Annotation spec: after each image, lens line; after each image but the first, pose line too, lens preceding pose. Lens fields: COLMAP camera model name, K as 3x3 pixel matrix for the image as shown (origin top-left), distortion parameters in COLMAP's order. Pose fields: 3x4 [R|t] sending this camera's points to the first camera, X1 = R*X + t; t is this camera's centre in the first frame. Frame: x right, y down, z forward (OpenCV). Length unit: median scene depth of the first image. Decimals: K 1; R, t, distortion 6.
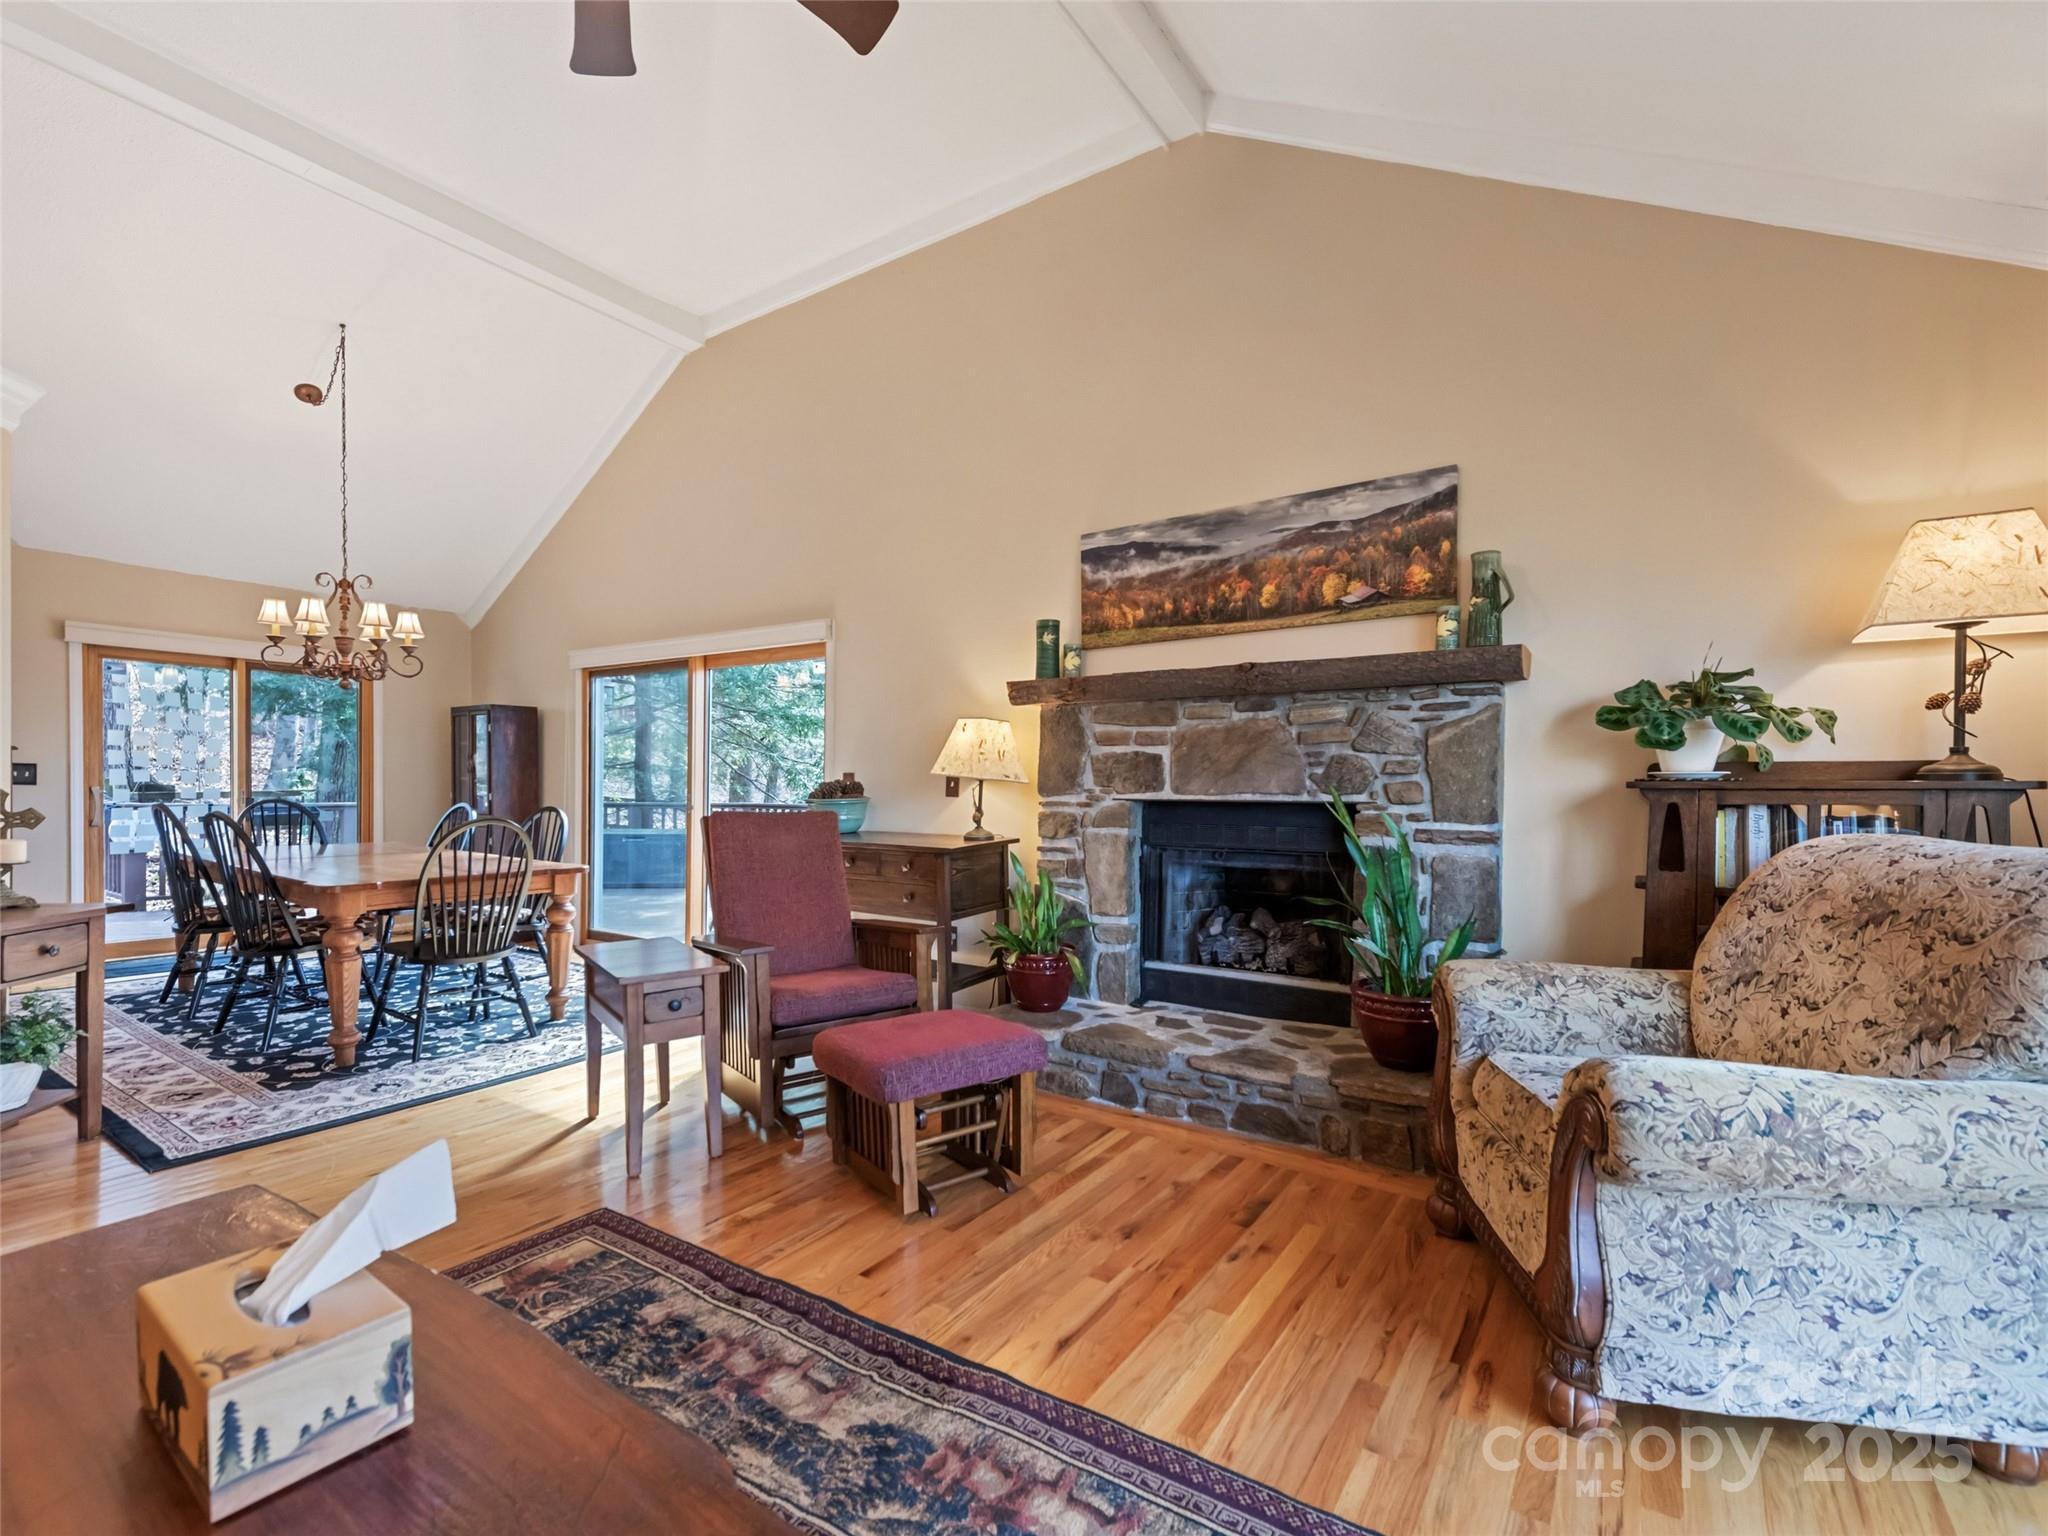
lens RADIAL K [[922.9, 0, 1025.5], [0, 922.9, 812.0], [0, 0, 1]] dist [0.014880, -0.004664]
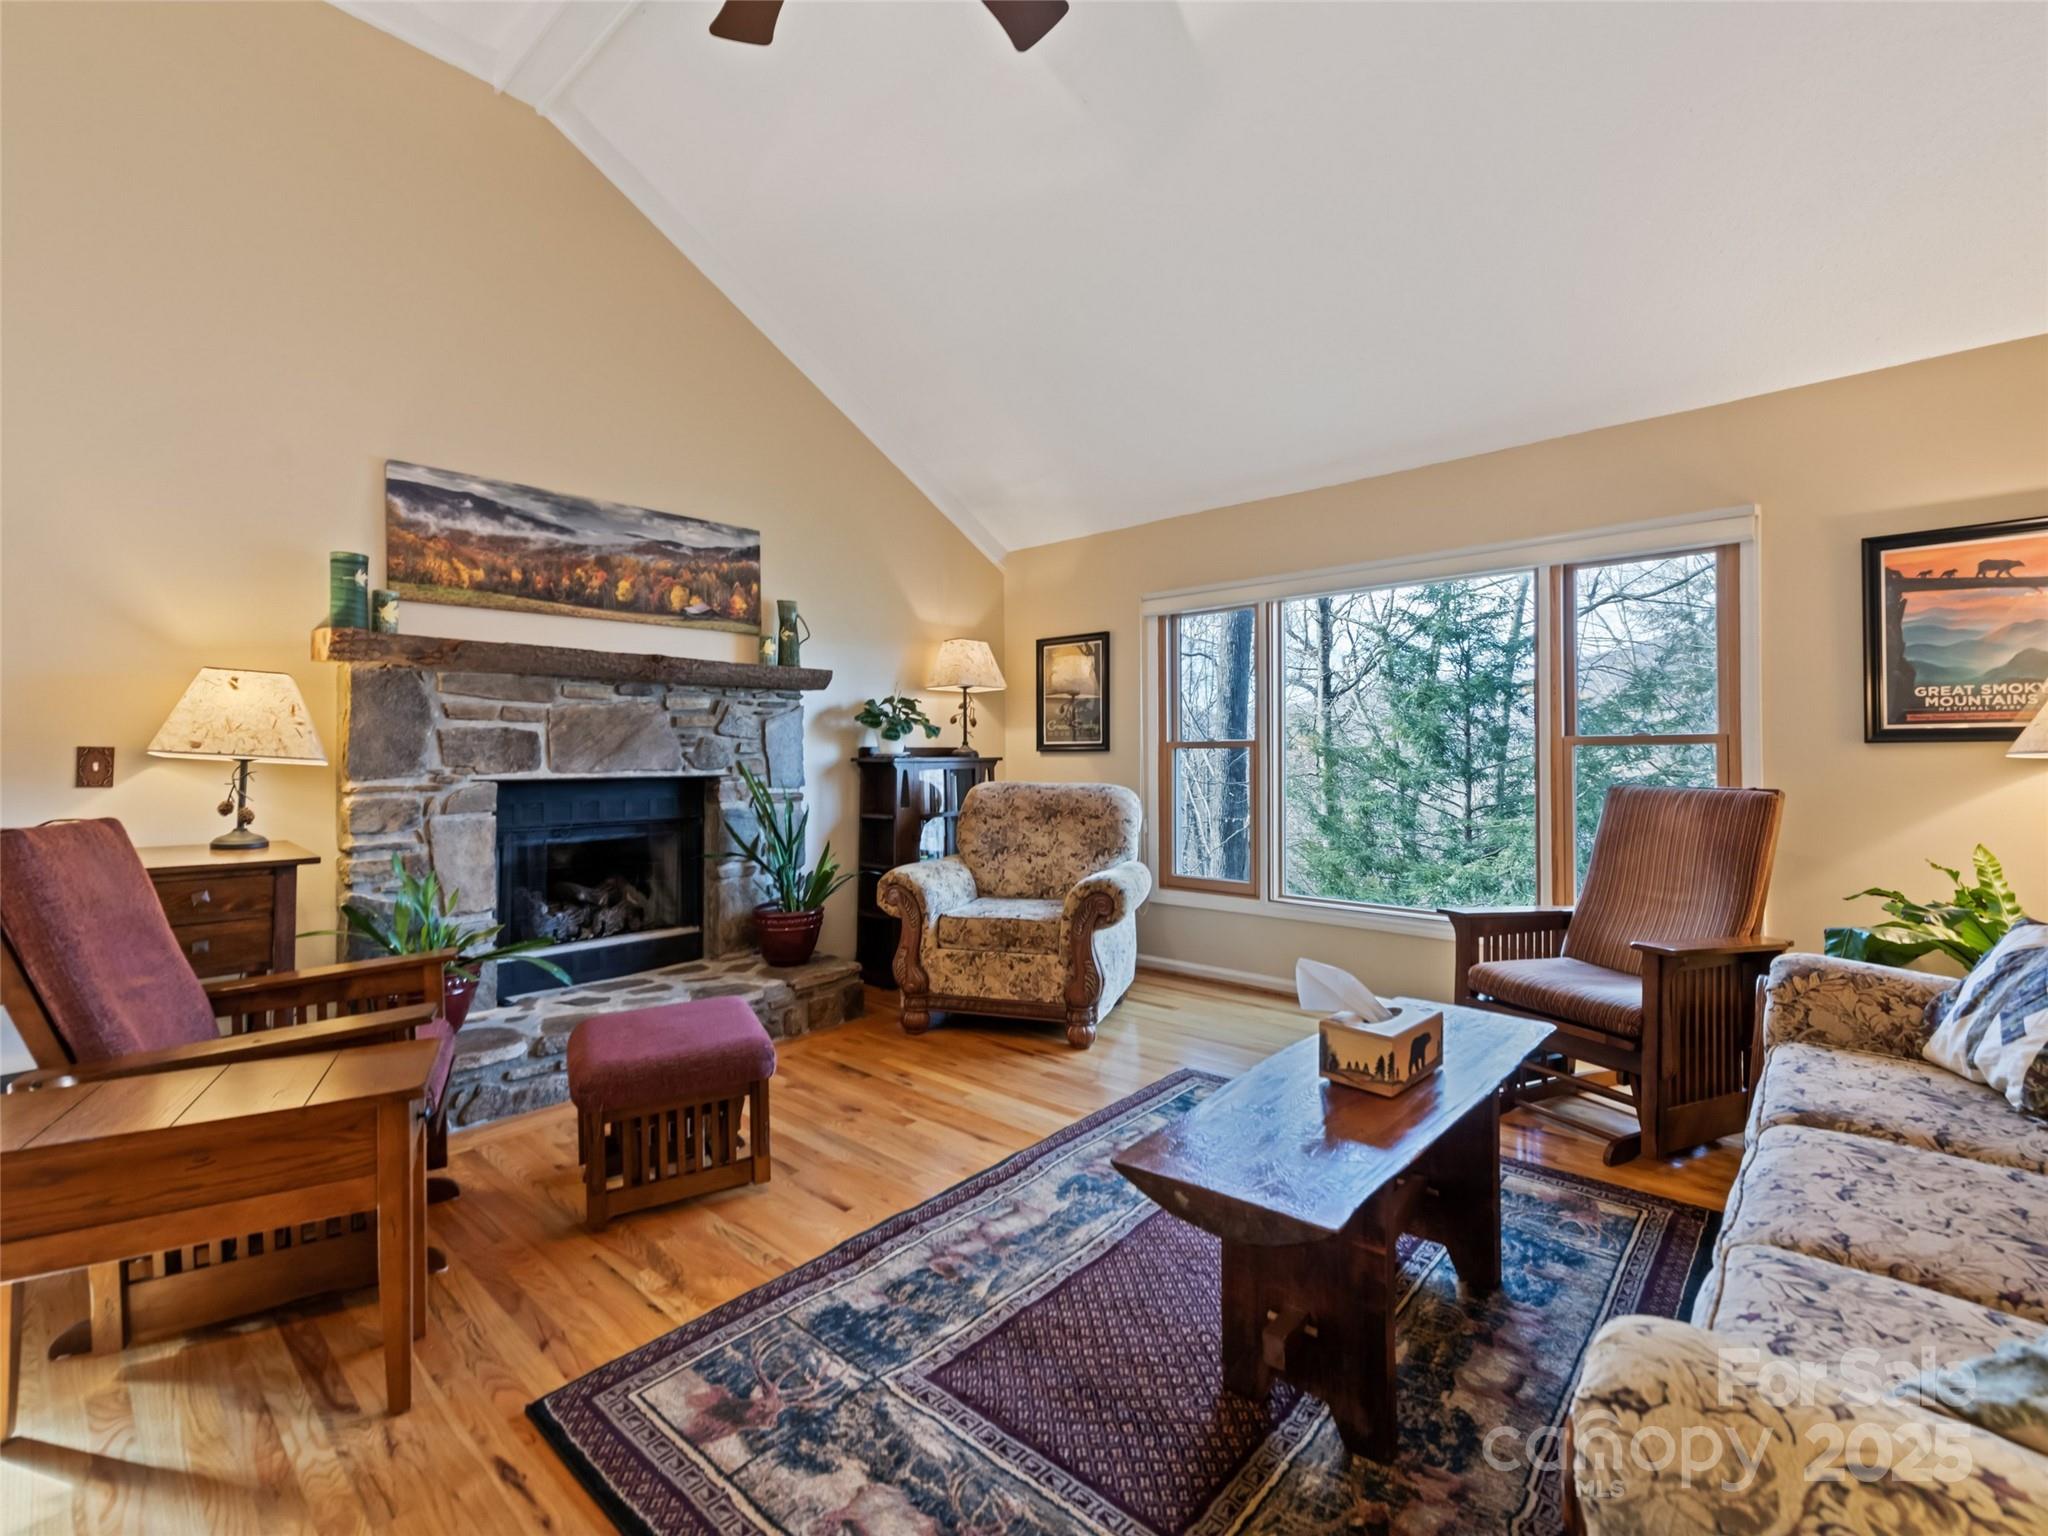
lens RADIAL K [[922.9, 0, 1021.8], [0, 922.9, 760.7], [0, 0, 1]] dist [0.014880, -0.004664]
pose [[0.130994, -0.011084, 0.991321, -0.743275], [0.031851, 0.999468, 0.006966, -0.023343], [-0.990871, 0.030662, 0.131278, 0.377427]]
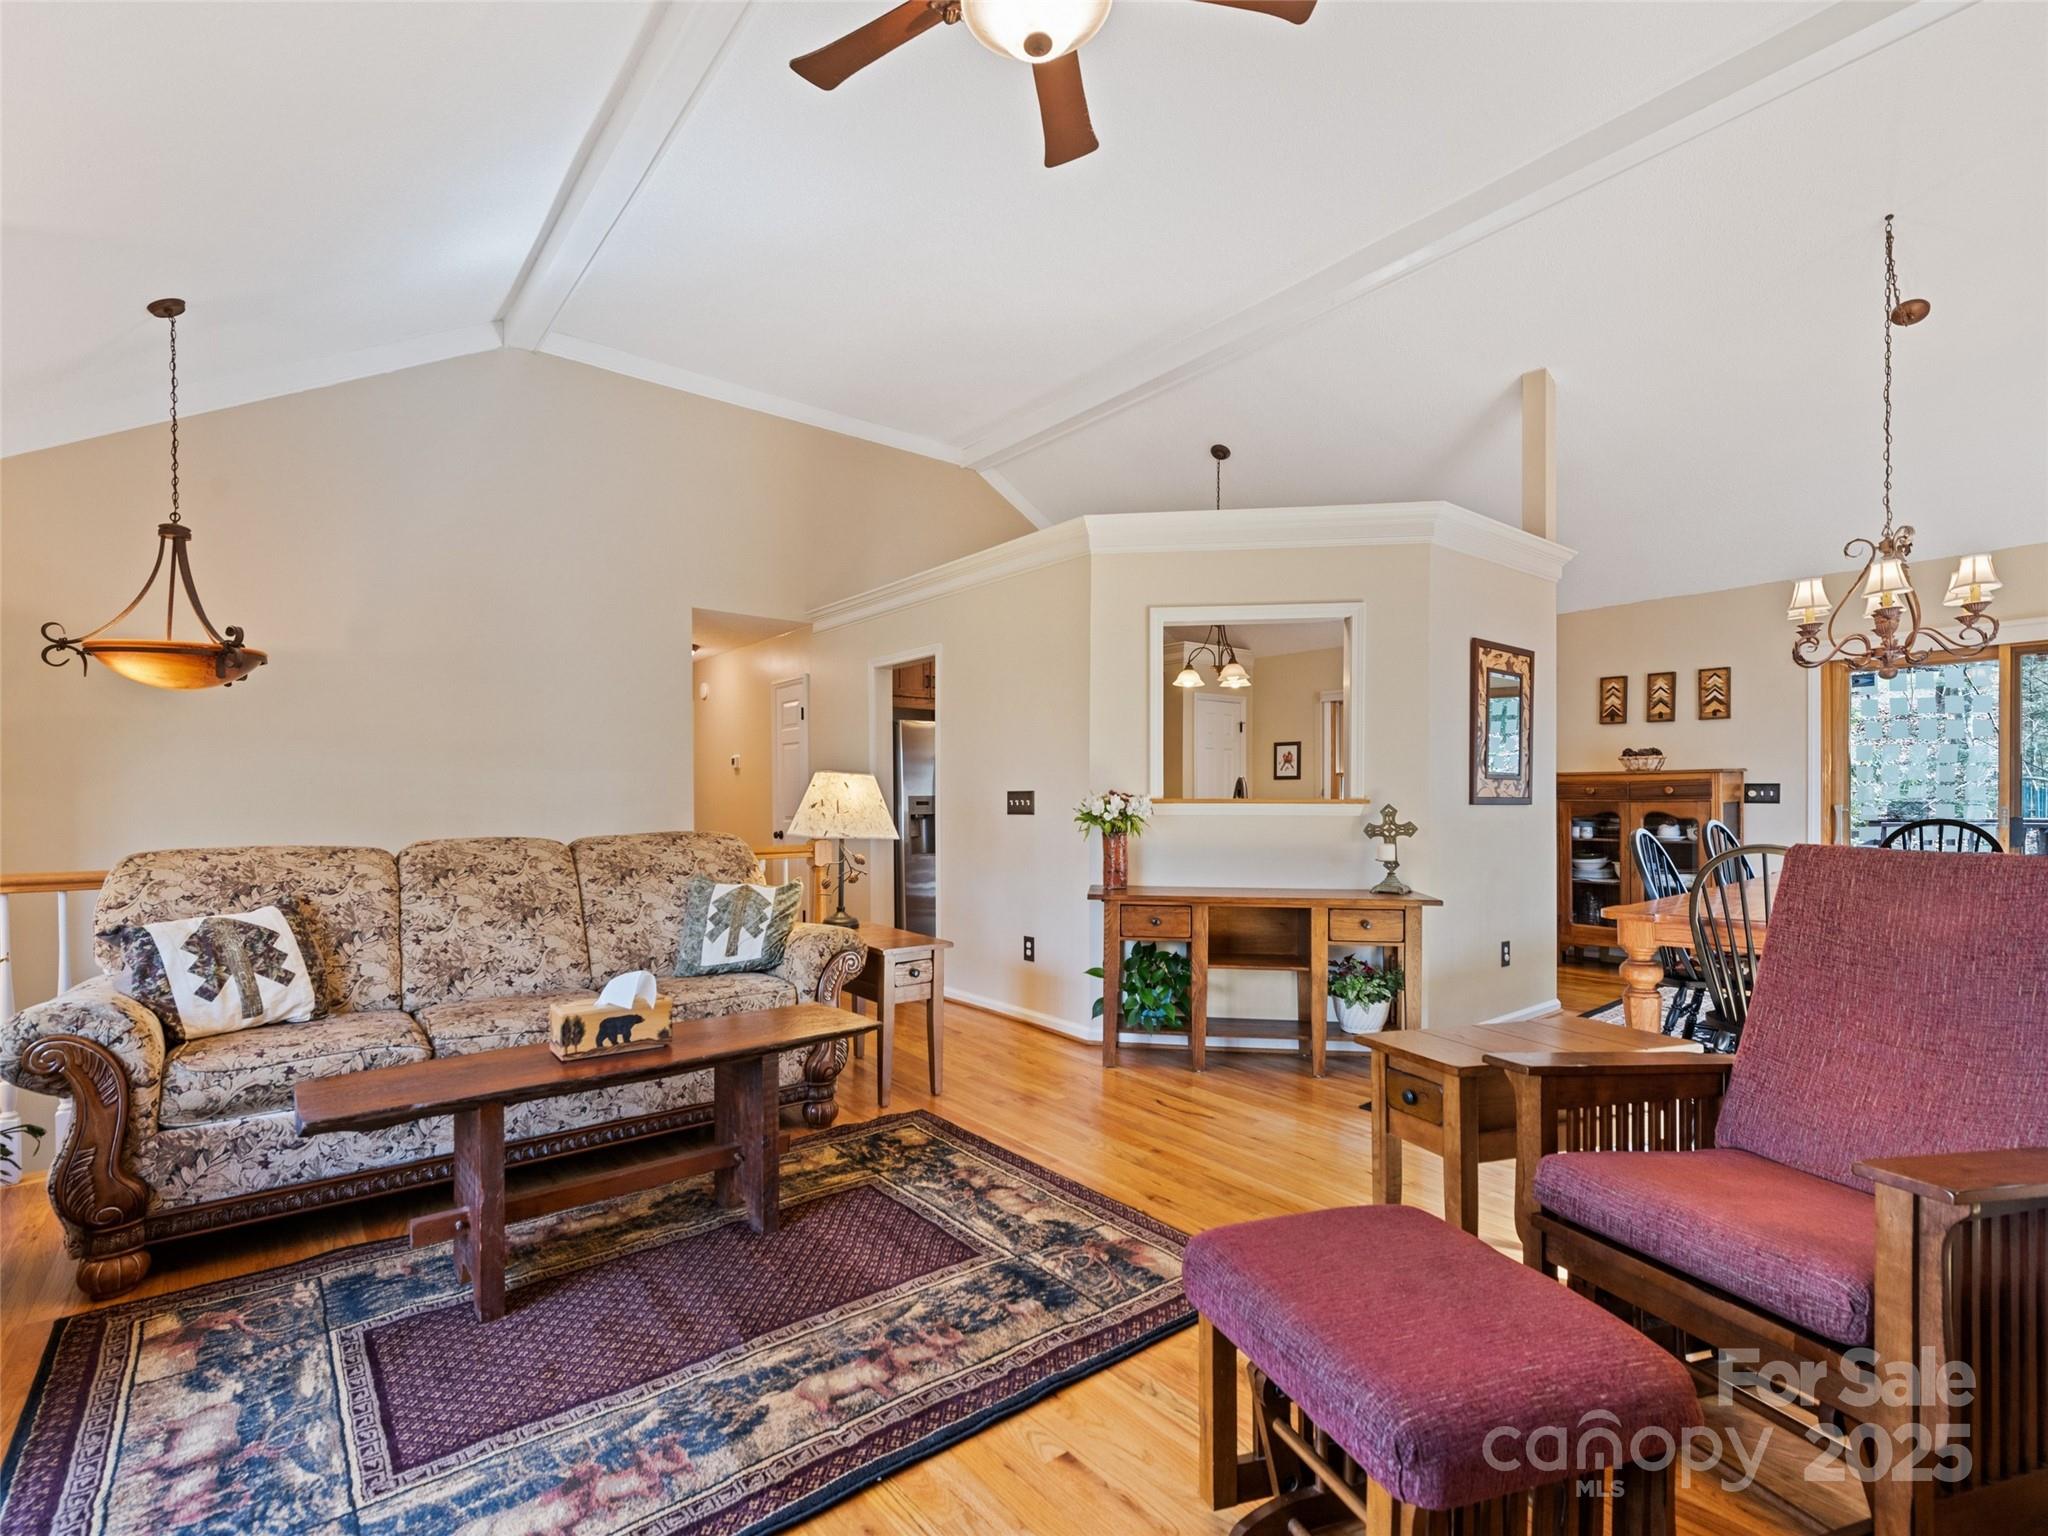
lens RADIAL K [[922.9, 0, 1015.4], [0, 922.9, 814.5], [0, 0, 1]] dist [0.014880, -0.004664]
pose [[-0.275014, 0.000970, -0.961440, 0.331513], [-0.019750, 0.999783, 0.006658, -0.009965], [0.961237, 0.020819, -0.274935, 0.691769]]
